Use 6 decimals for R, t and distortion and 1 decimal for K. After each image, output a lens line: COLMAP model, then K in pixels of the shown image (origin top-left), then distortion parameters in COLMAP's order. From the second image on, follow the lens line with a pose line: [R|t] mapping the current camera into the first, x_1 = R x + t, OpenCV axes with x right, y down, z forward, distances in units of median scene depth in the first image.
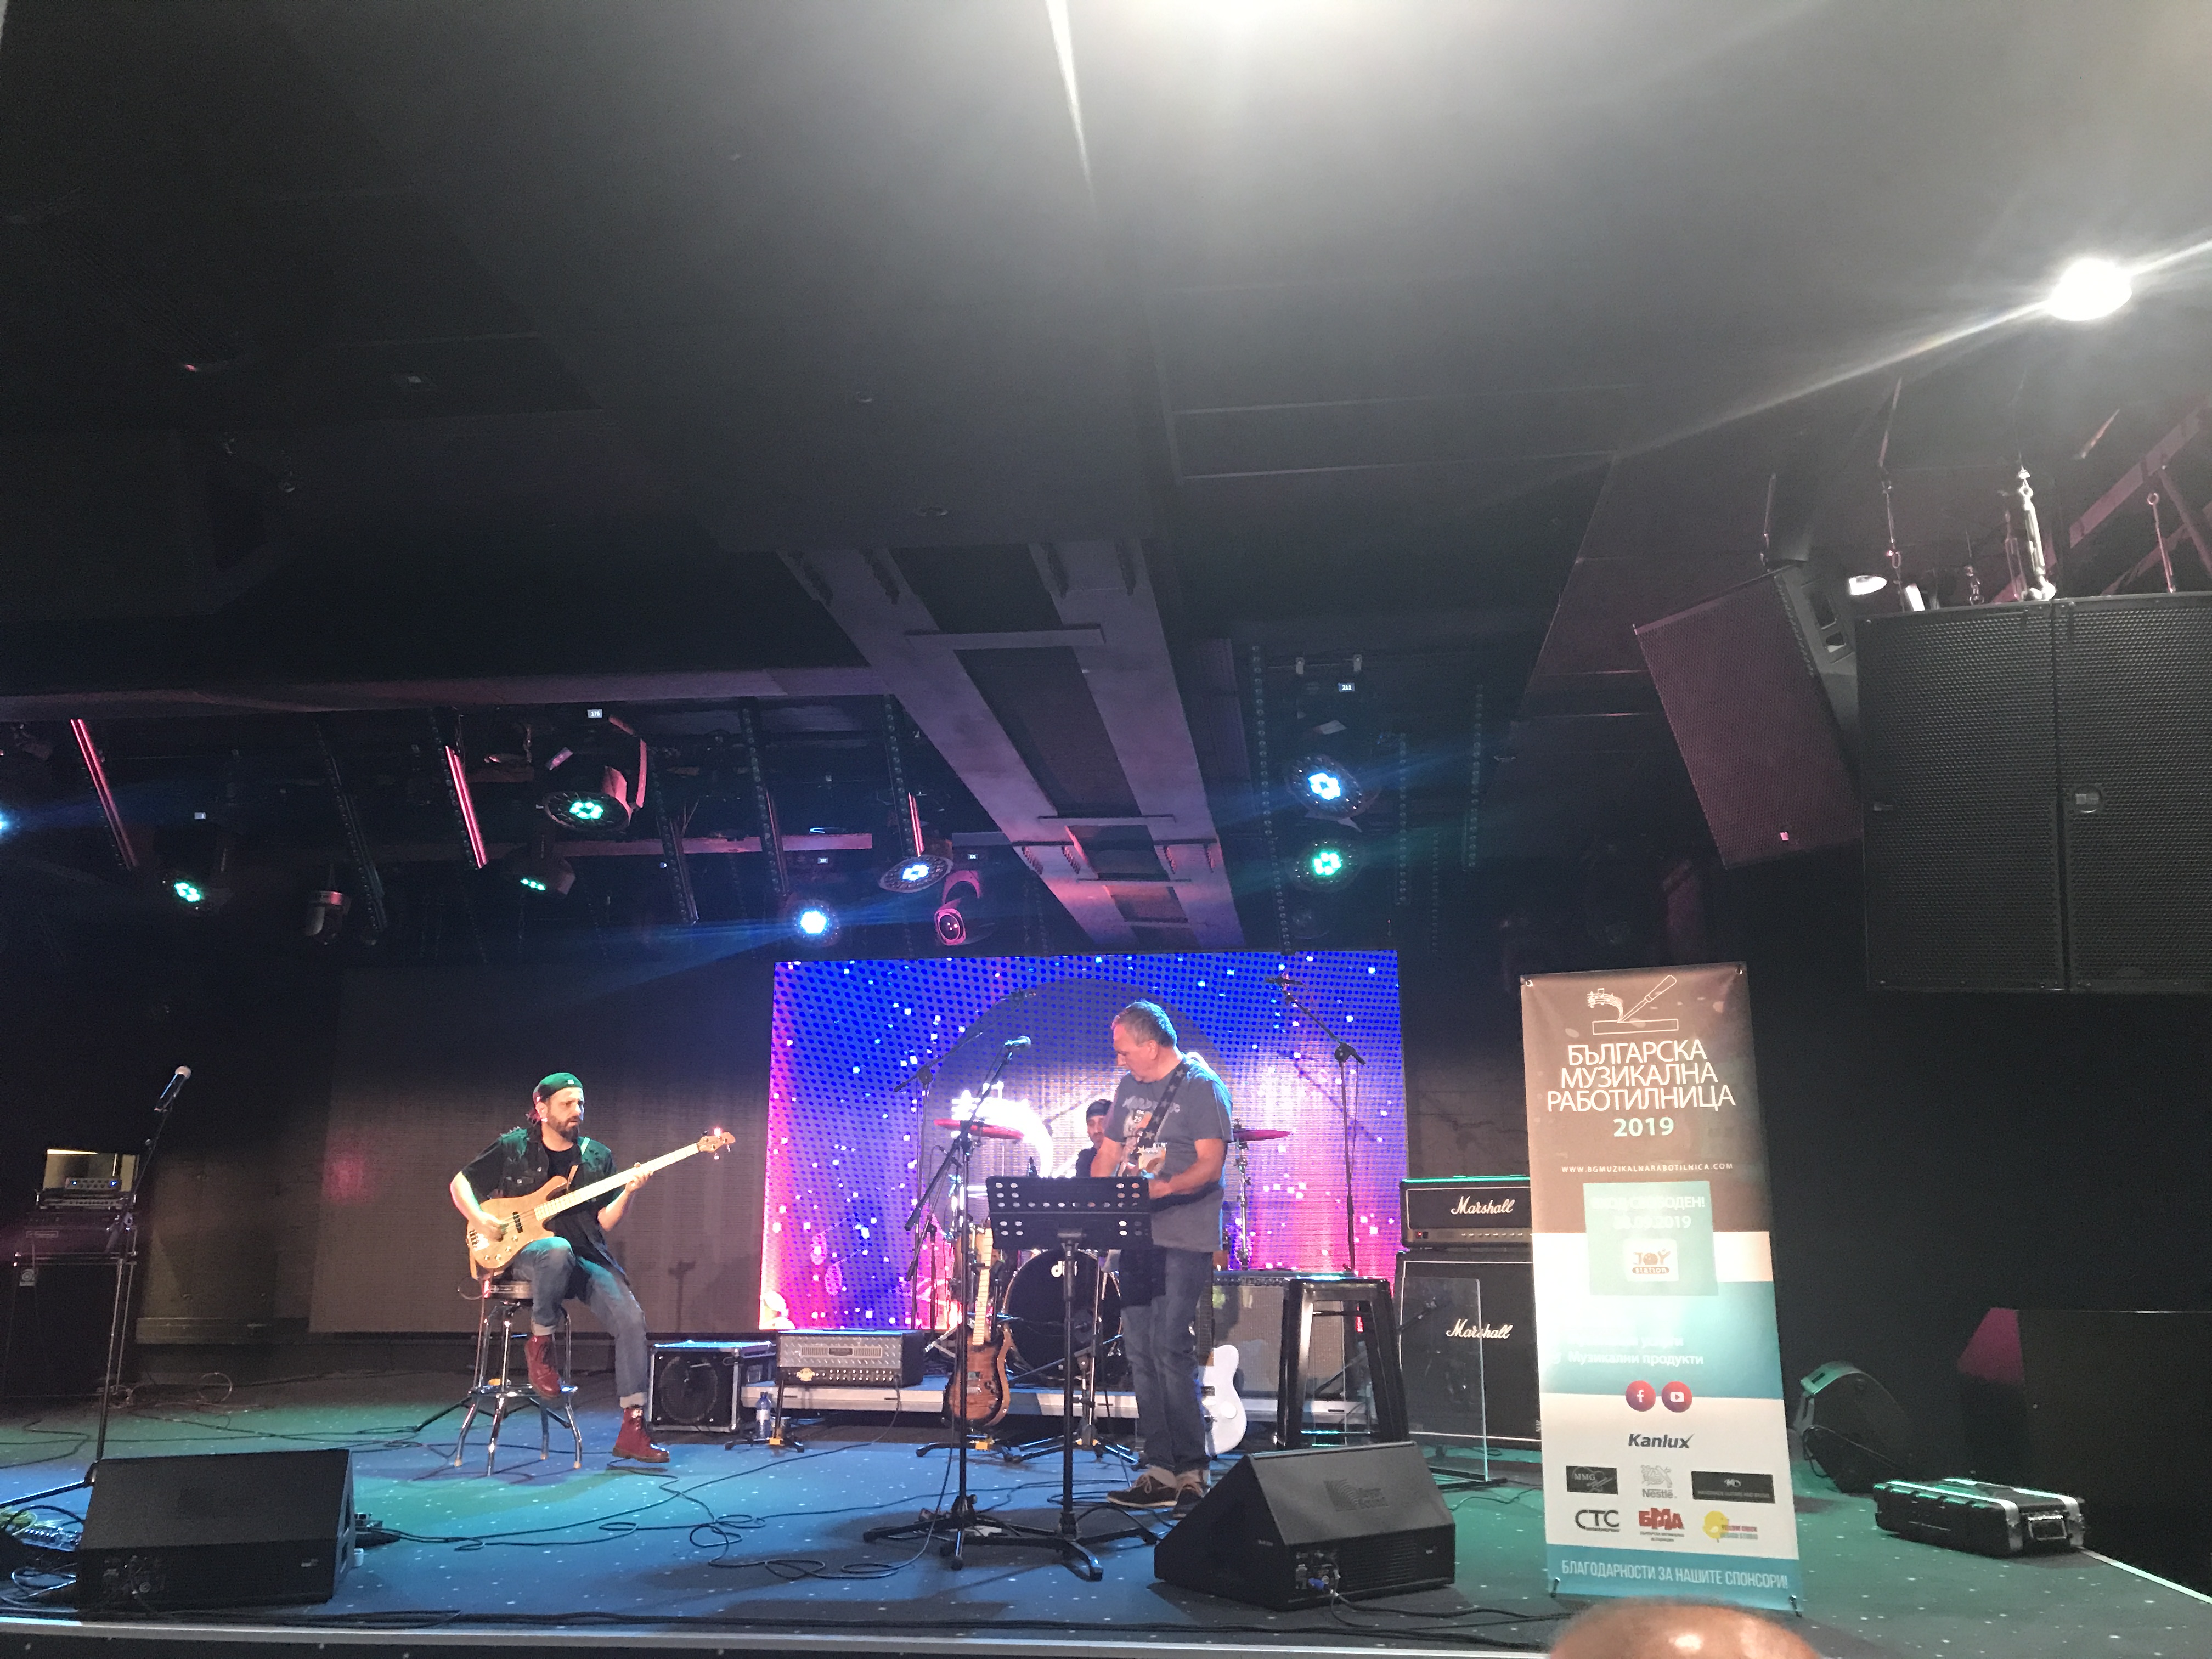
lens RADIAL K [[1825.8, 0, 1103.3], [0, 1825.8, 816.2], [0, 0, 1]] dist [0.011794, 0.002100]
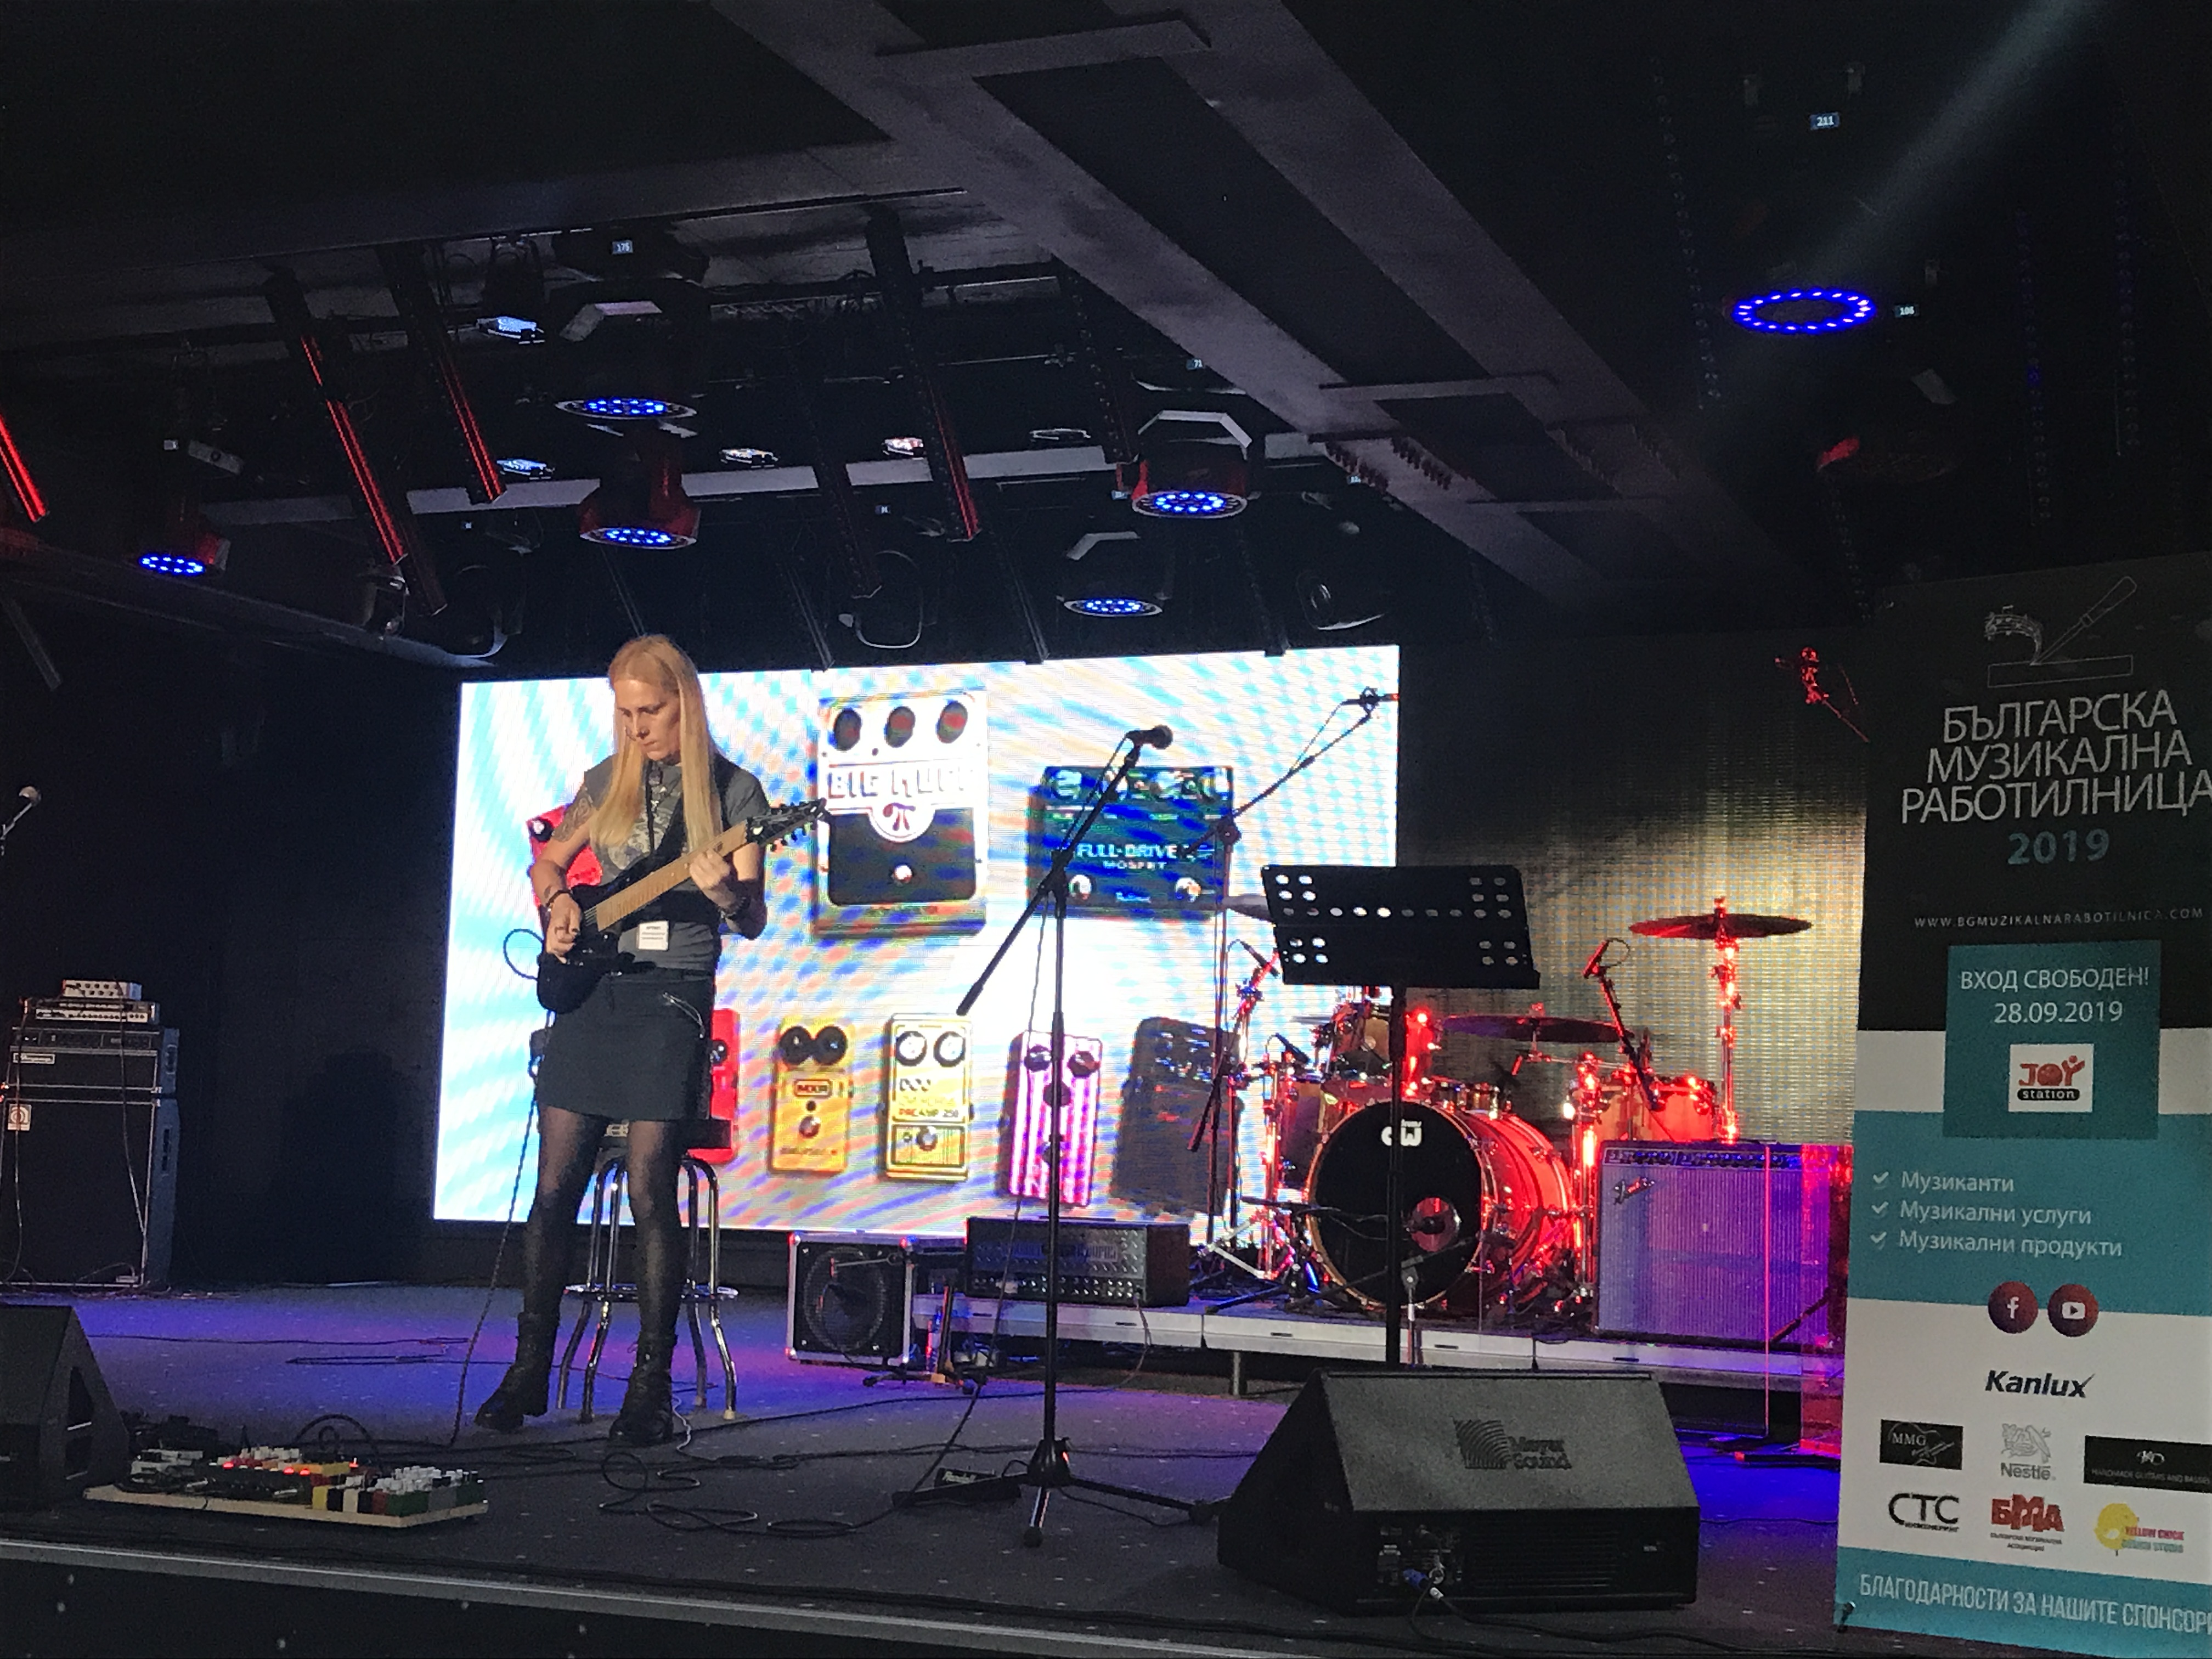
lens RADIAL K [[3000.2, 0, 1106.0], [0, 3000.2, 829.5], [0, 0, 1]] dist [0.109989, -0.407788]
pose [[0.962318, -0.002518, -0.271914, 0.264537], [0.034603, 0.992962, 0.113264, 0.049412], [0.269715, -0.118405, 0.955633, 0.037836]]
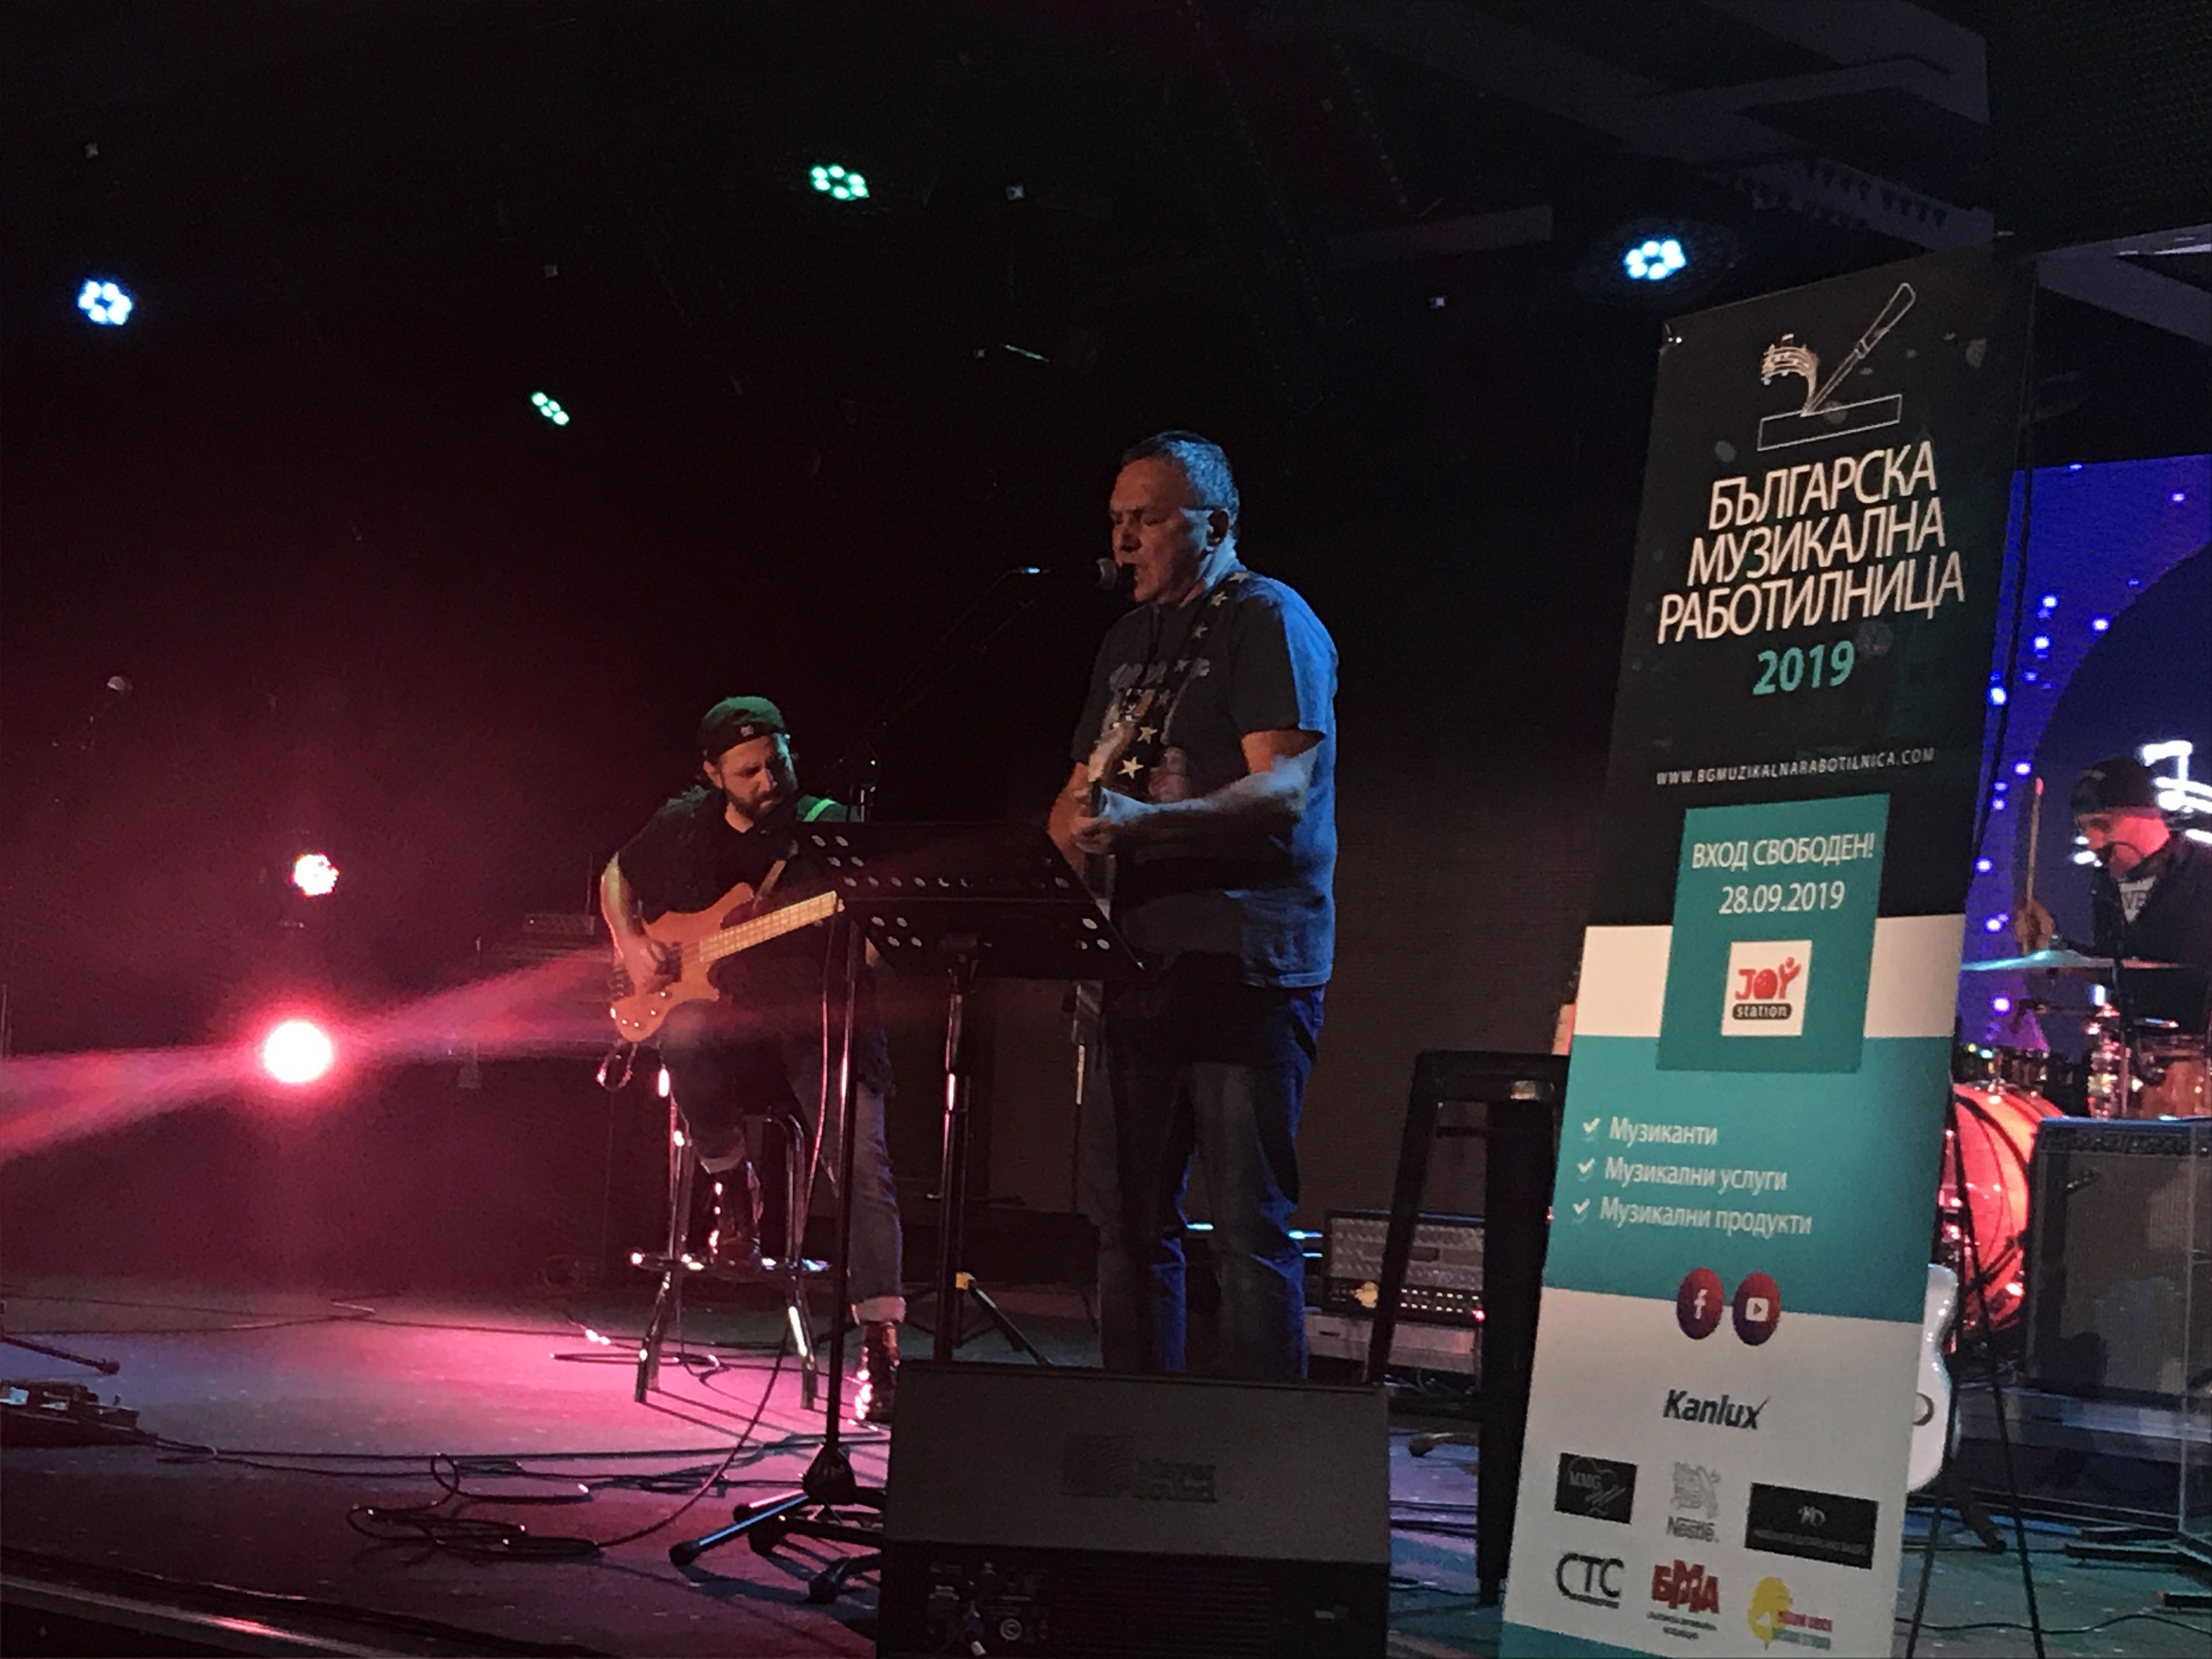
lens RADIAL K [[3884.7, 0, 1106.0], [0, 3884.7, 829.5], [0, 0, 1]] dist [0.242629, -1.461503]
pose [[0.814707, -0.003321, -0.579863, 0.663475], [0.084060, 0.990097, 0.112435, 0.094921], [0.573747, -0.140345, 0.806919, 0.213367]]
